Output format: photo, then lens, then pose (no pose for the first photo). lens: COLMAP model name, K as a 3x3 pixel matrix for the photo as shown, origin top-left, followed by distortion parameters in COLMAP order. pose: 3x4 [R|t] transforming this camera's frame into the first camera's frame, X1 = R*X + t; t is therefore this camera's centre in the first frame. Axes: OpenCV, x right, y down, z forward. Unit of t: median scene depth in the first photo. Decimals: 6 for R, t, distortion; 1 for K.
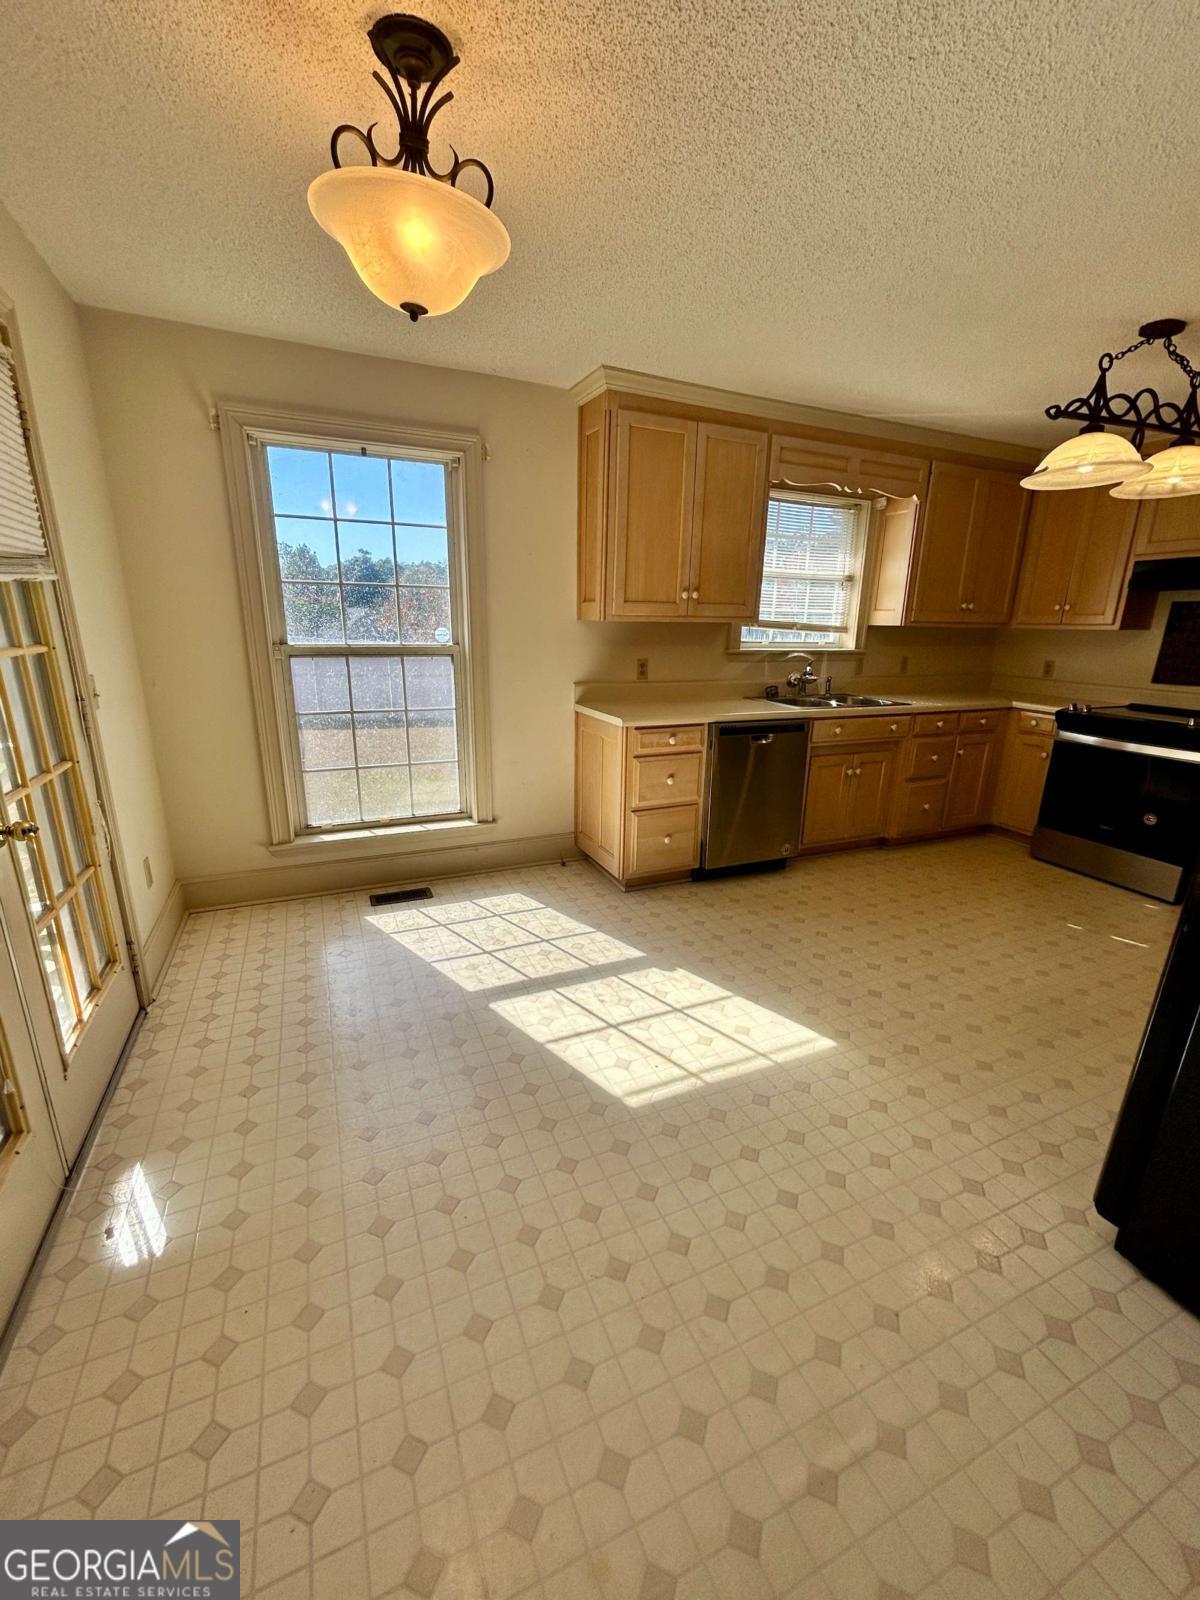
lens RADIAL K [[651.9, 0, 605.4], [0, 651.9, 805.2], [0, 0, 1]] dist [-0.000530, 0.000567]
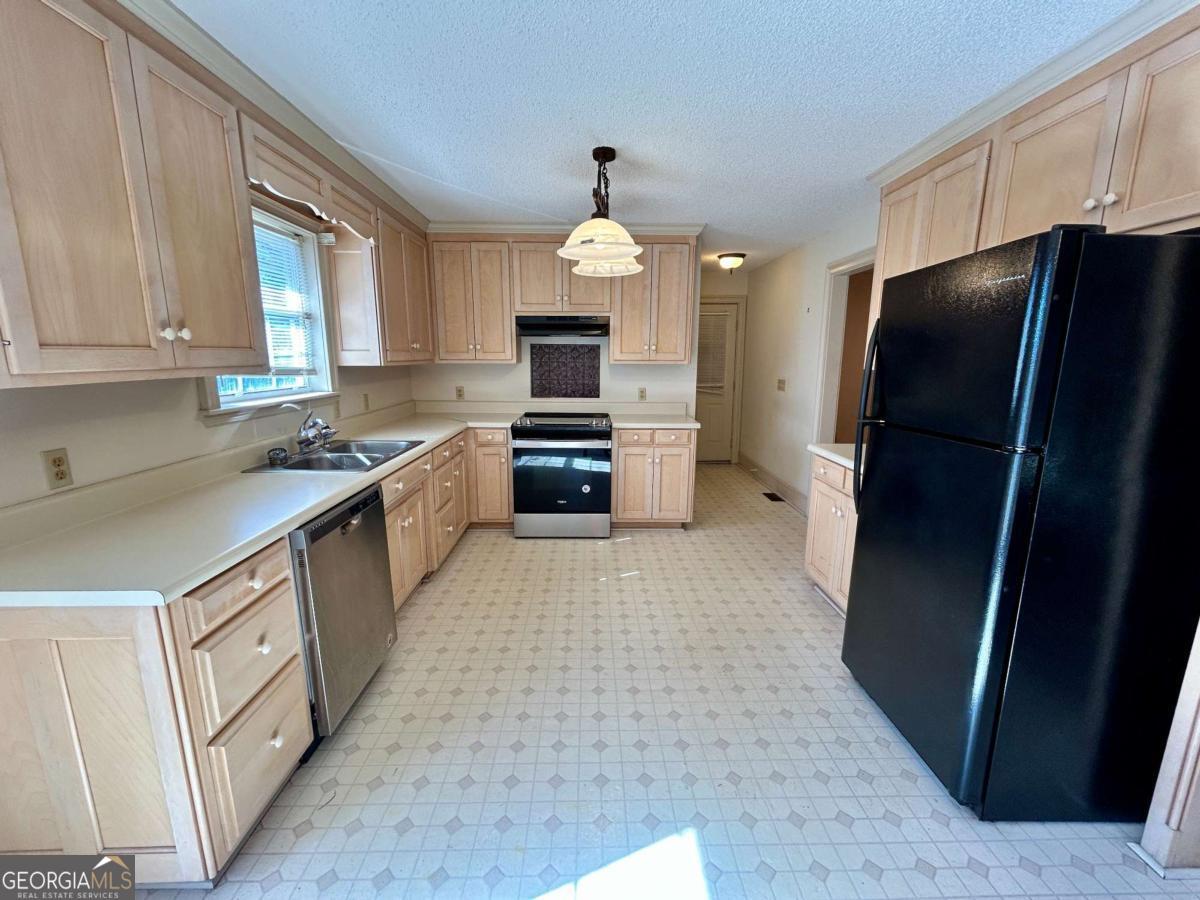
lens RADIAL K [[487.8, 0, 601.4], [0, 487.8, 448.4], [0, 0, 1]] dist [0.000374, -0.000092]
pose [[0.389224, -0.190771, 0.901172, -0.123340], [0.254311, 0.962551, 0.093925, -0.150397], [-0.885342, 0.192620, 0.423163, 0.446004]]
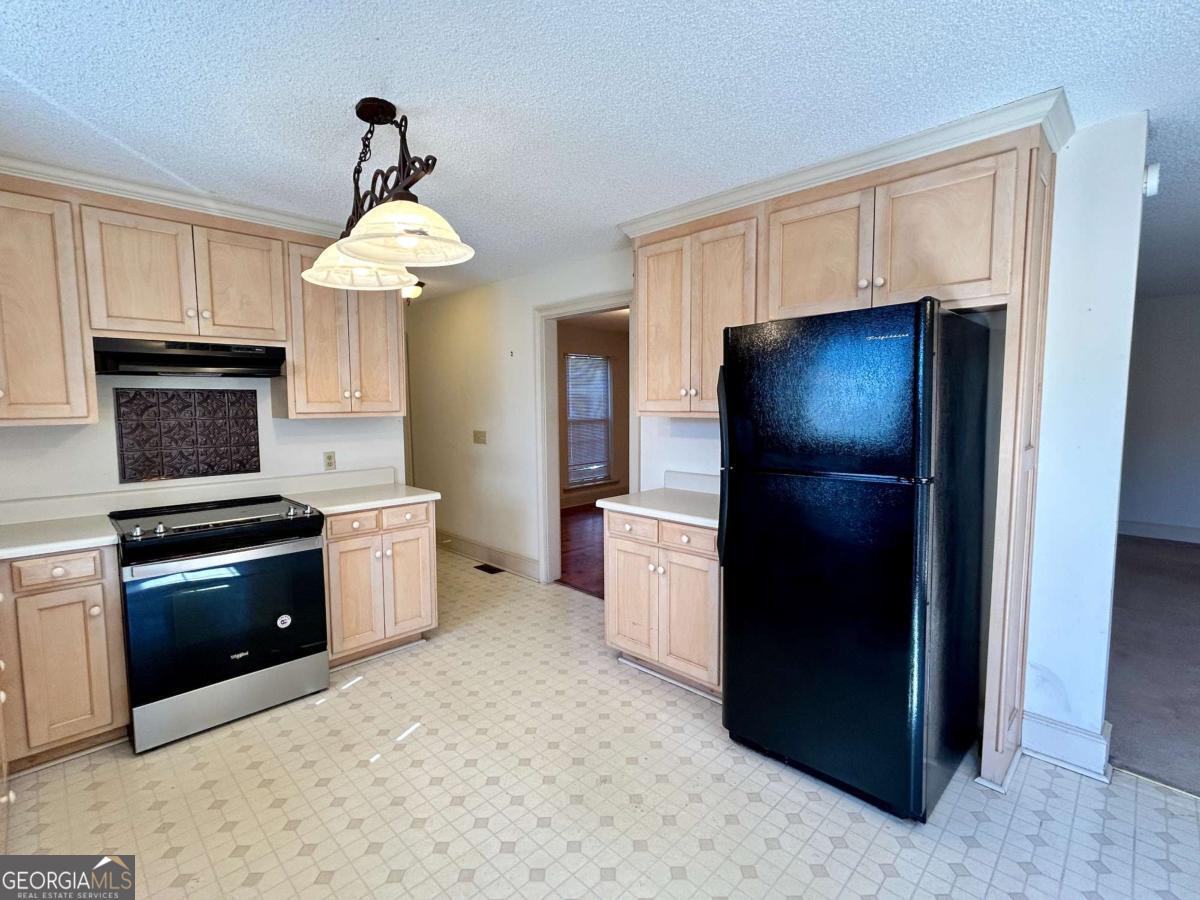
lens RADIAL K [[560.5, 0, 600.2], [0, 560.5, 447.8], [0, 0, 1]] dist [-0.004469, 0.003865]
pose [[-0.360027, -0.093388, 0.928256, -0.023424], [0.255321, 0.947129, 0.194314, -0.228331], [-0.897325, 0.306962, -0.317148, 0.719308]]
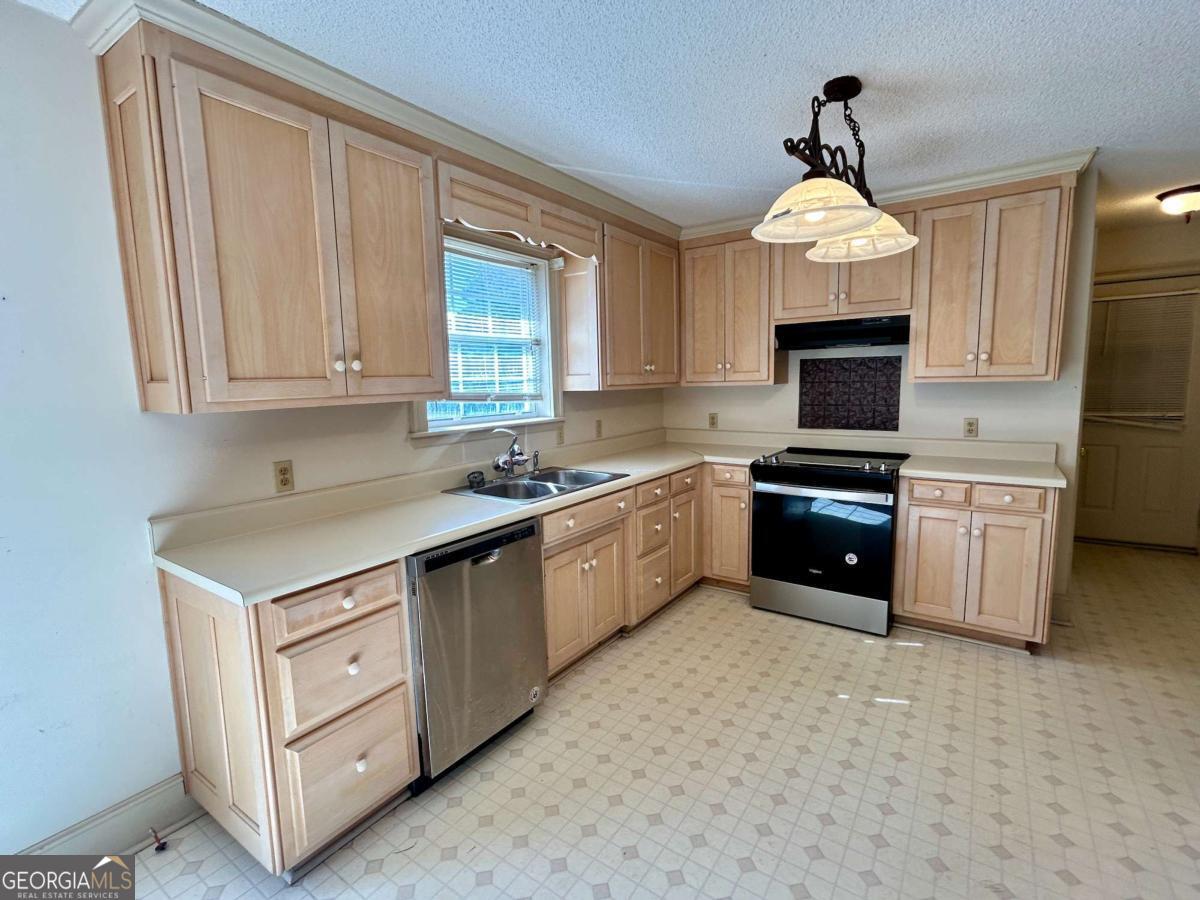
lens RADIAL K [[560.5, 0, 600.2], [0, 560.5, 447.8], [0, 0, 1]] dist [-0.004469, 0.003865]
pose [[0.856299, -0.102199, 0.506268, 0.047094], [0.179269, 0.978098, -0.105768, -0.120981], [-0.484370, 0.181327, 0.855866, 0.362682]]
